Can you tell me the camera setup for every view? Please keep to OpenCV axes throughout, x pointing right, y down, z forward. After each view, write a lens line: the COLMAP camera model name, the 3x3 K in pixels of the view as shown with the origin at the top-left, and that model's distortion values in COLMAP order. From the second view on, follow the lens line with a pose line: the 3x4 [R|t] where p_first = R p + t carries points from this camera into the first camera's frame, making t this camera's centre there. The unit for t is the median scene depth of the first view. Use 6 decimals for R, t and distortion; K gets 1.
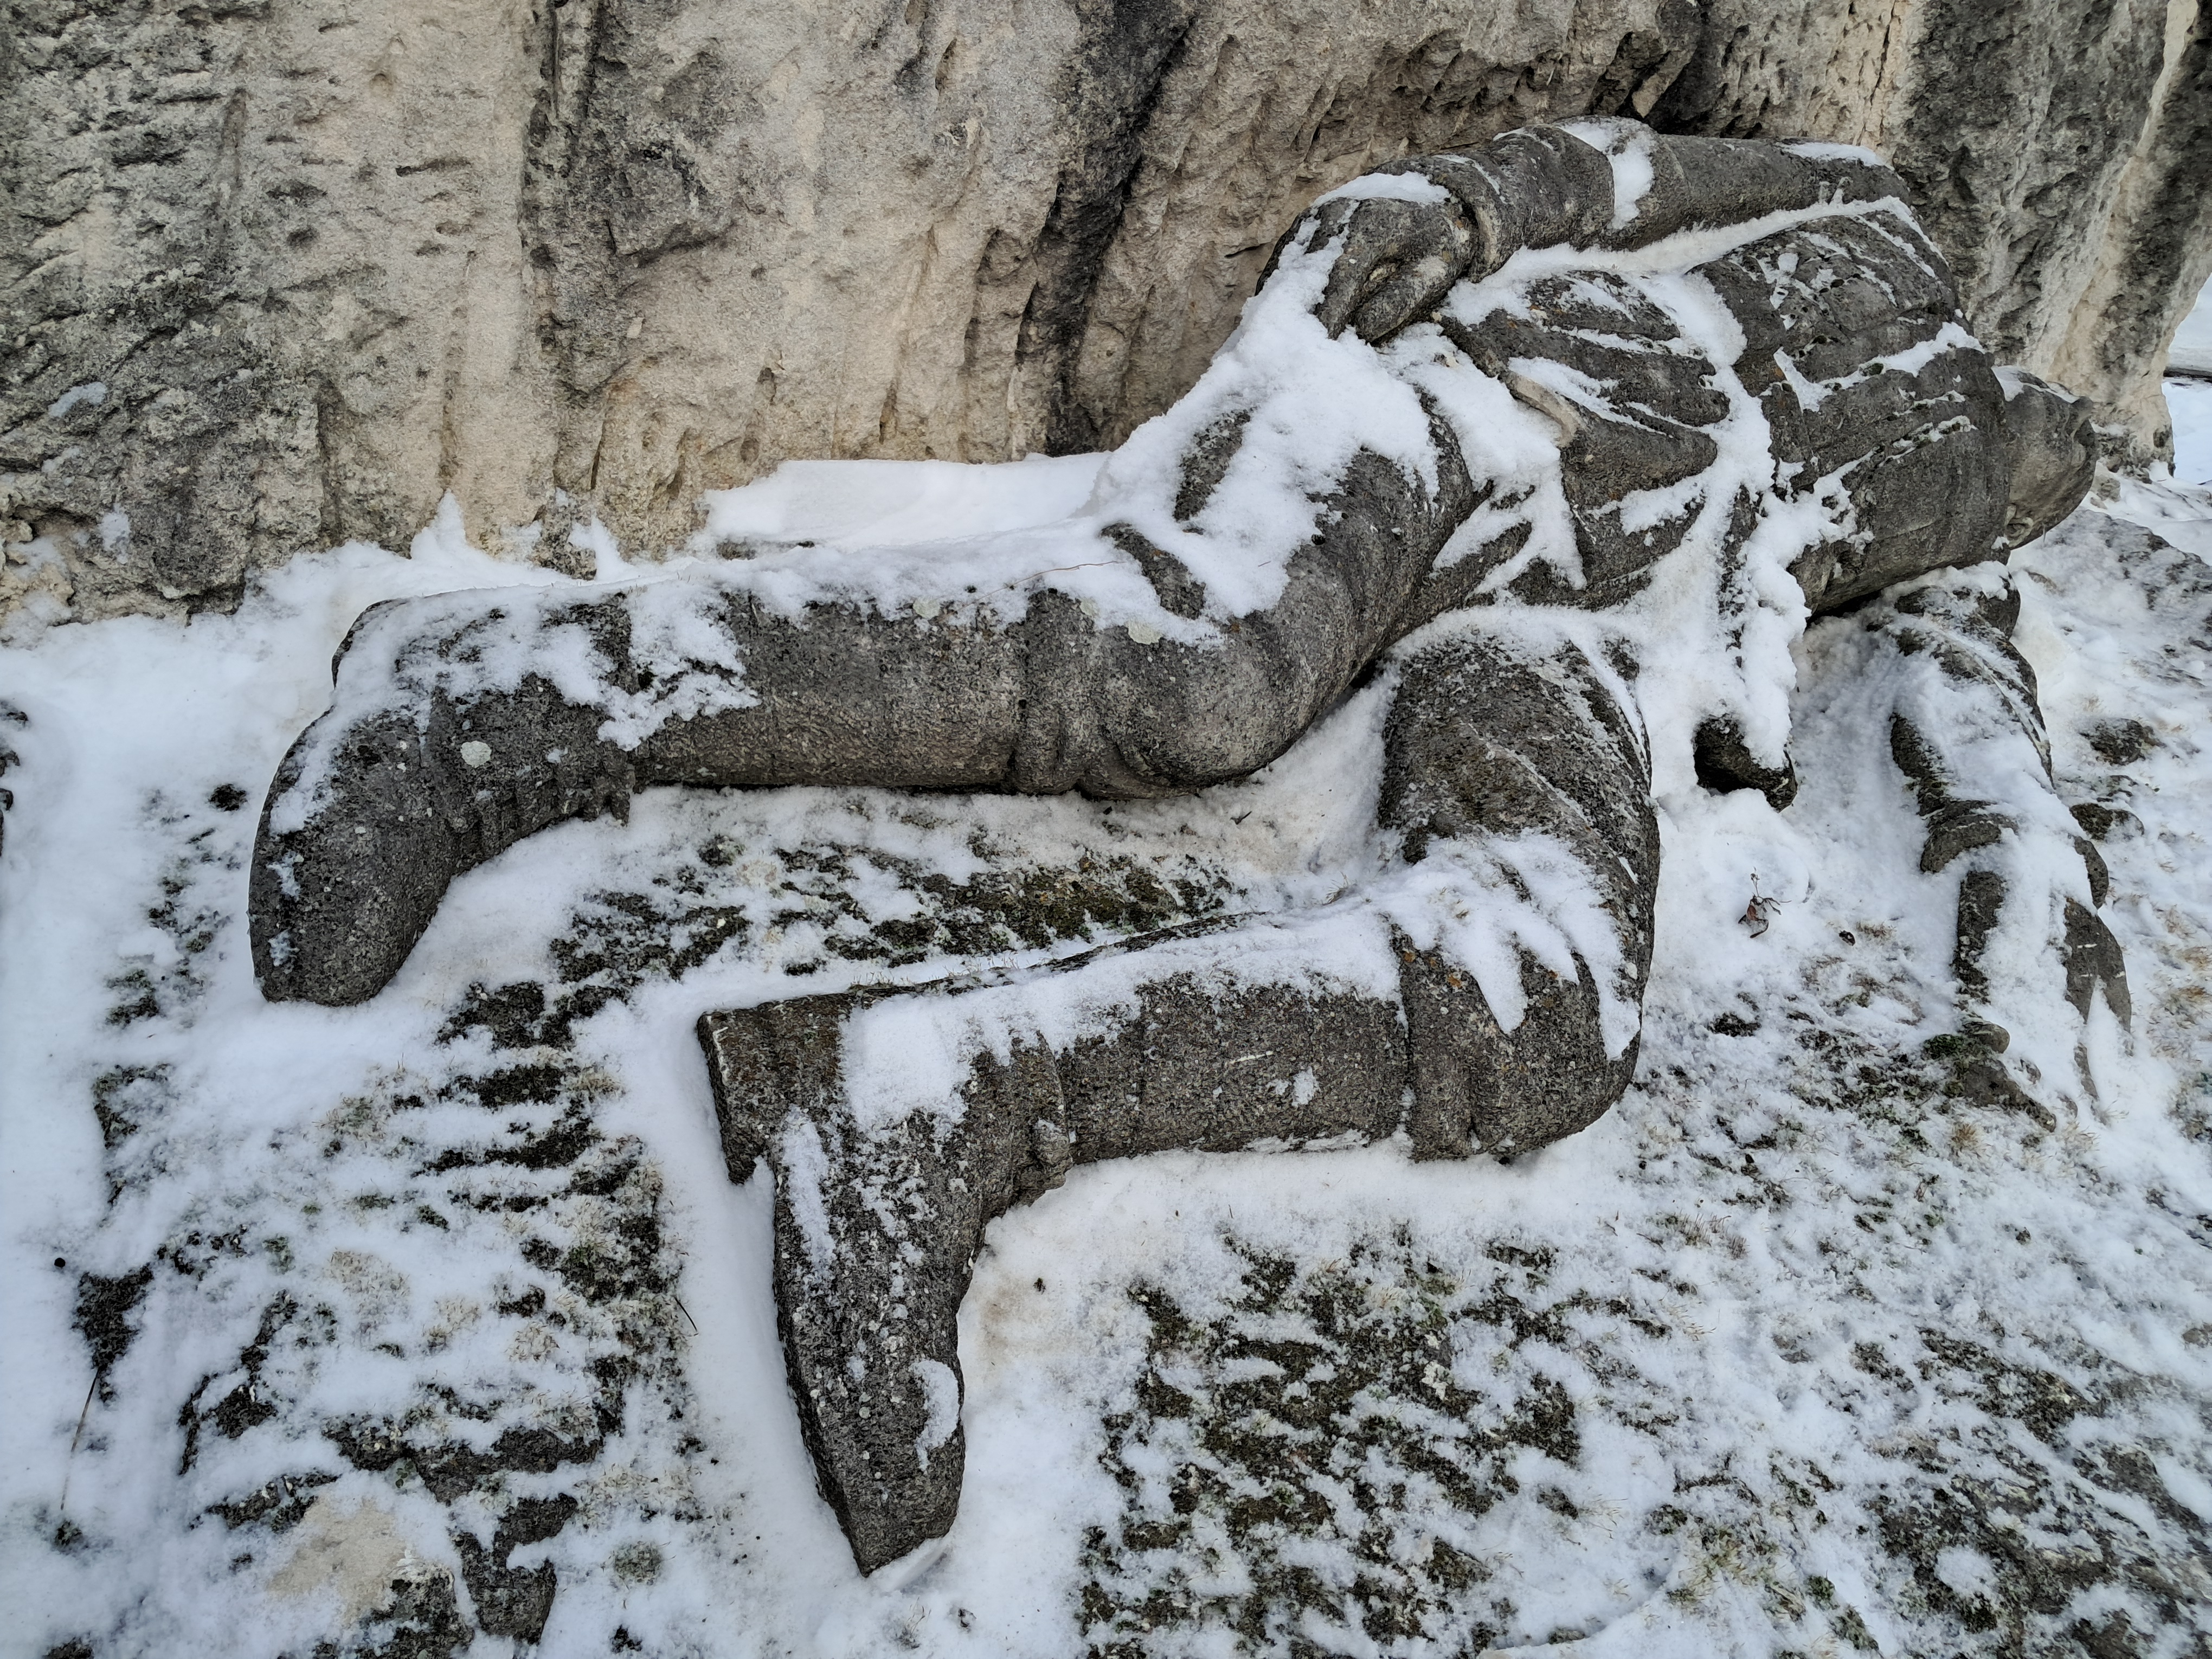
lens RADIAL K [[1724.2, 0, 1085.3], [0, 1724.2, 851.3], [0, 0, 1]] dist [0.036537, -0.026243]
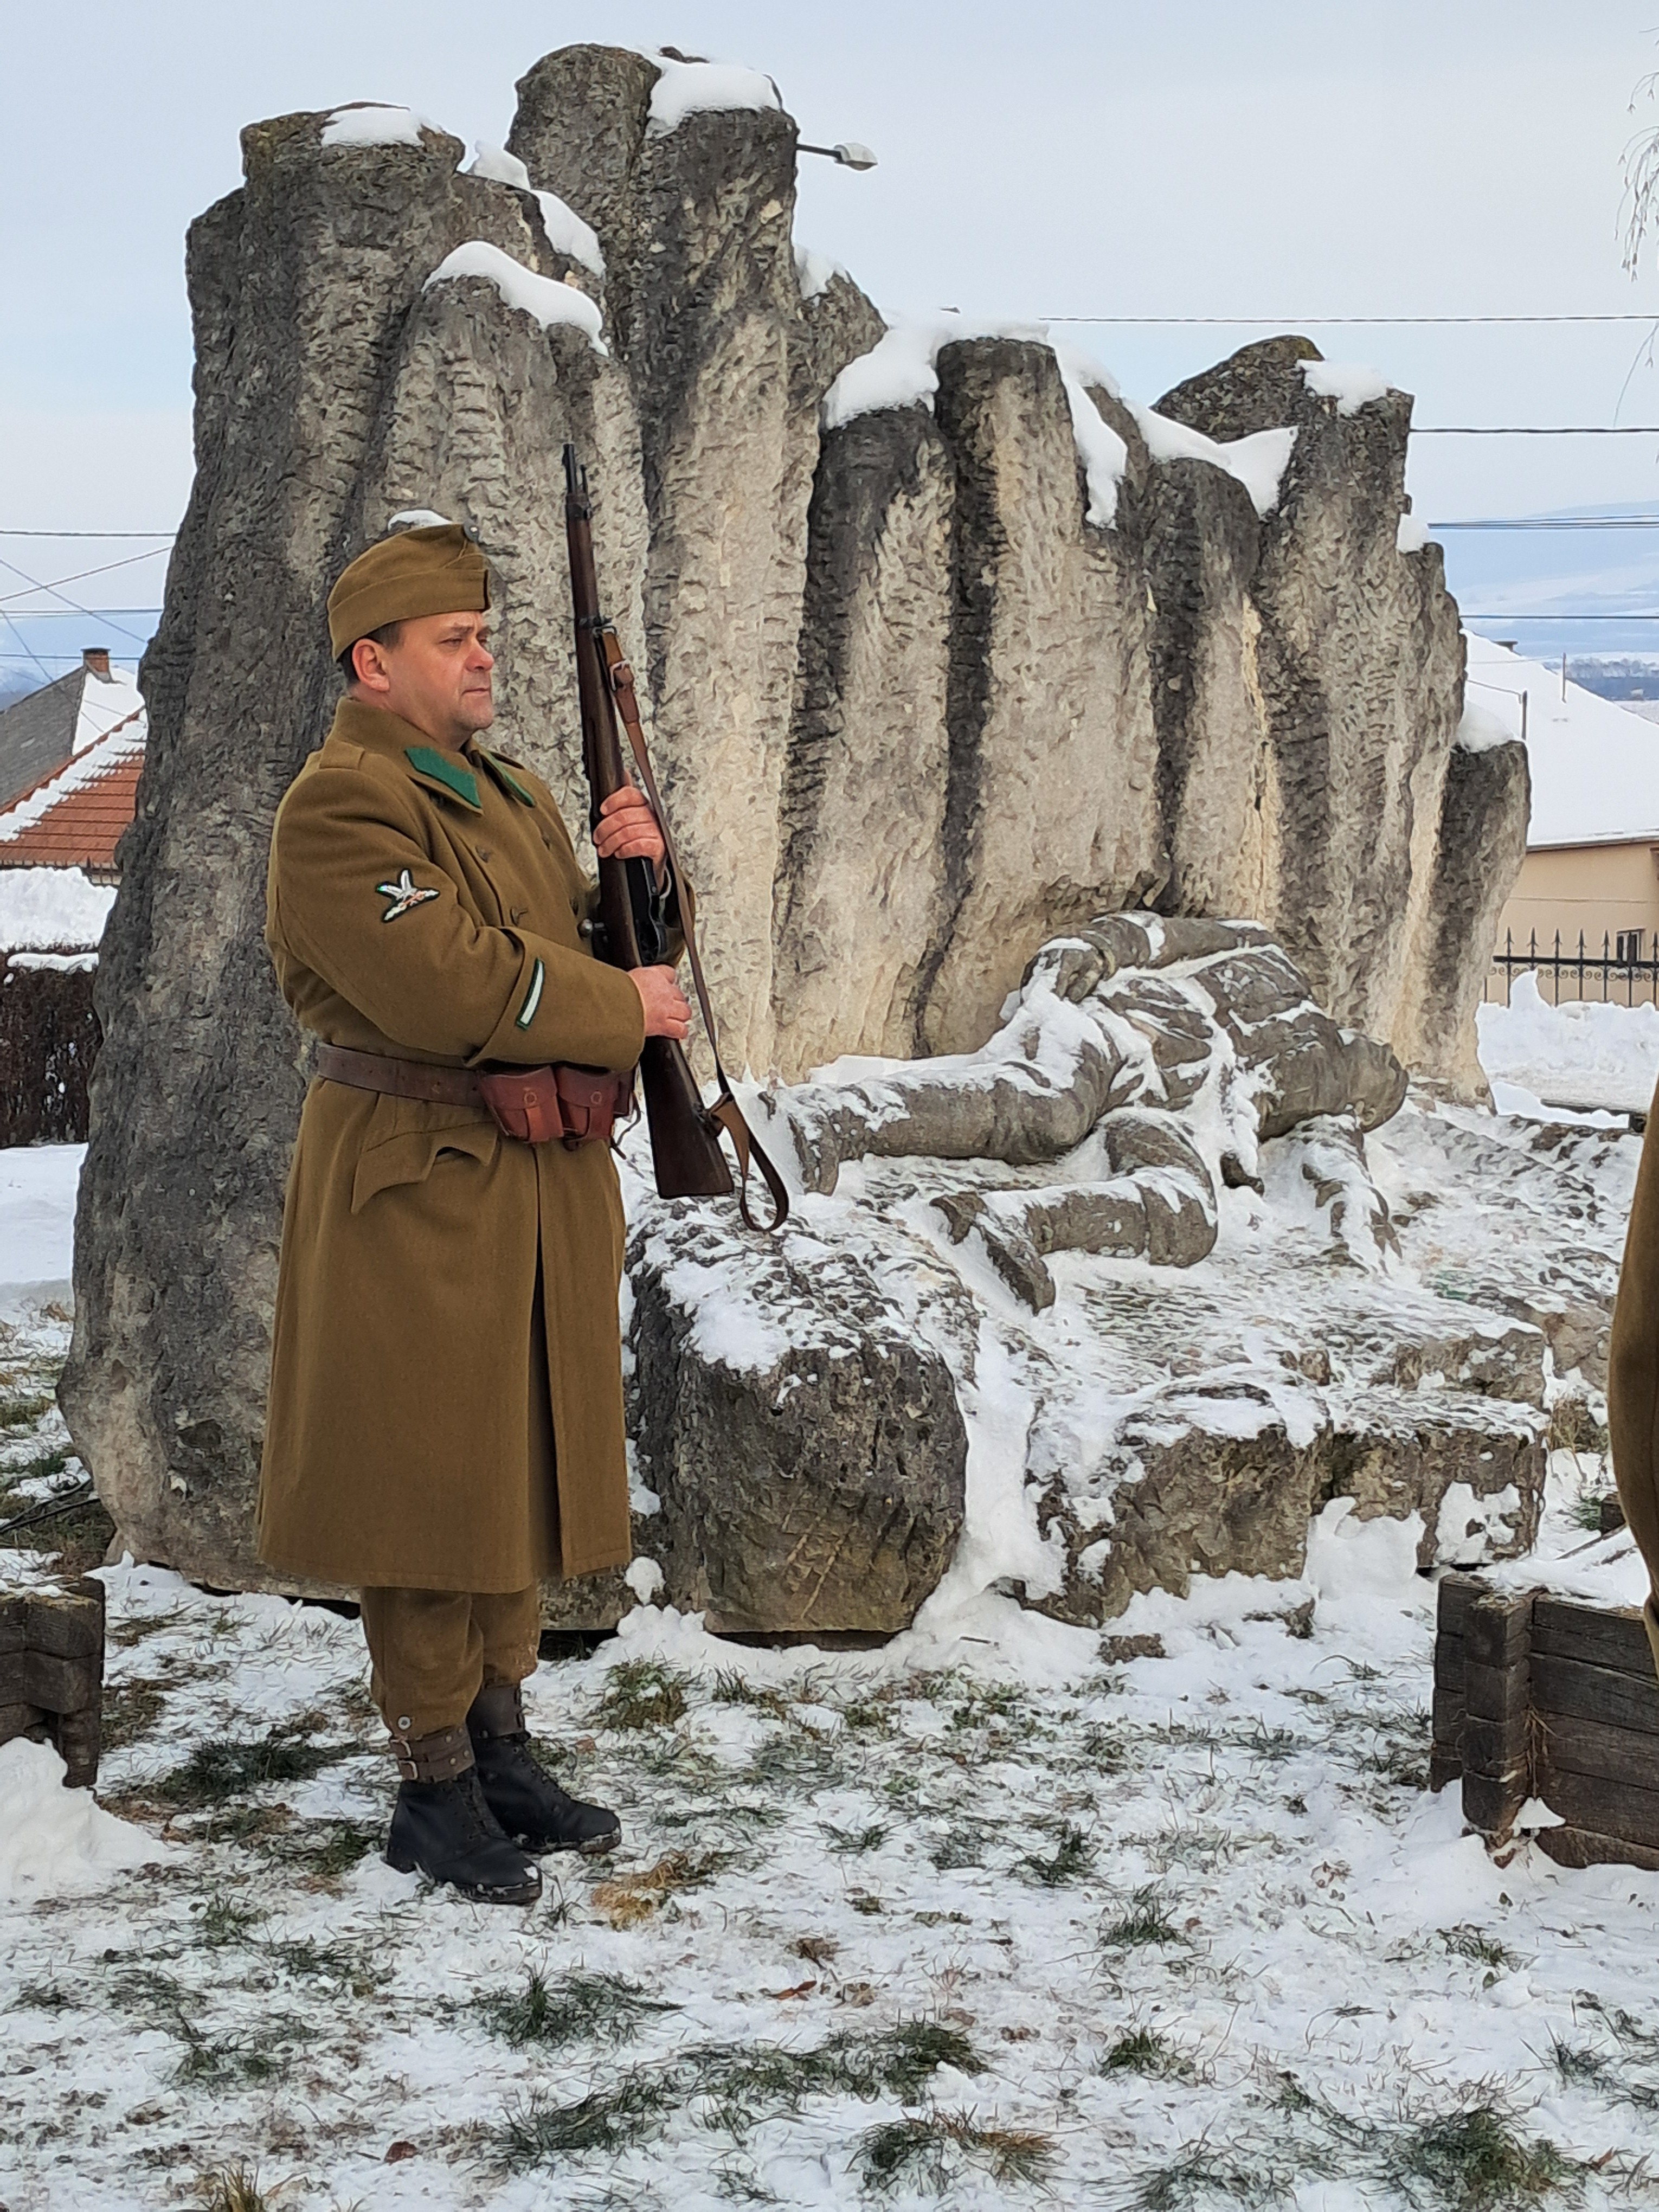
lens RADIAL K [[3345.7, 0, 832.3], [0, 3345.7, 1055.6], [0, 0, 1]] dist [0.249483, 0.000000]
pose [[0.968463, -0.020454, 0.248316, -1.334105], [0.098592, 0.946740, -0.306534, 1.185968], [-0.228821, 0.321349, 0.918899, -3.226737]]
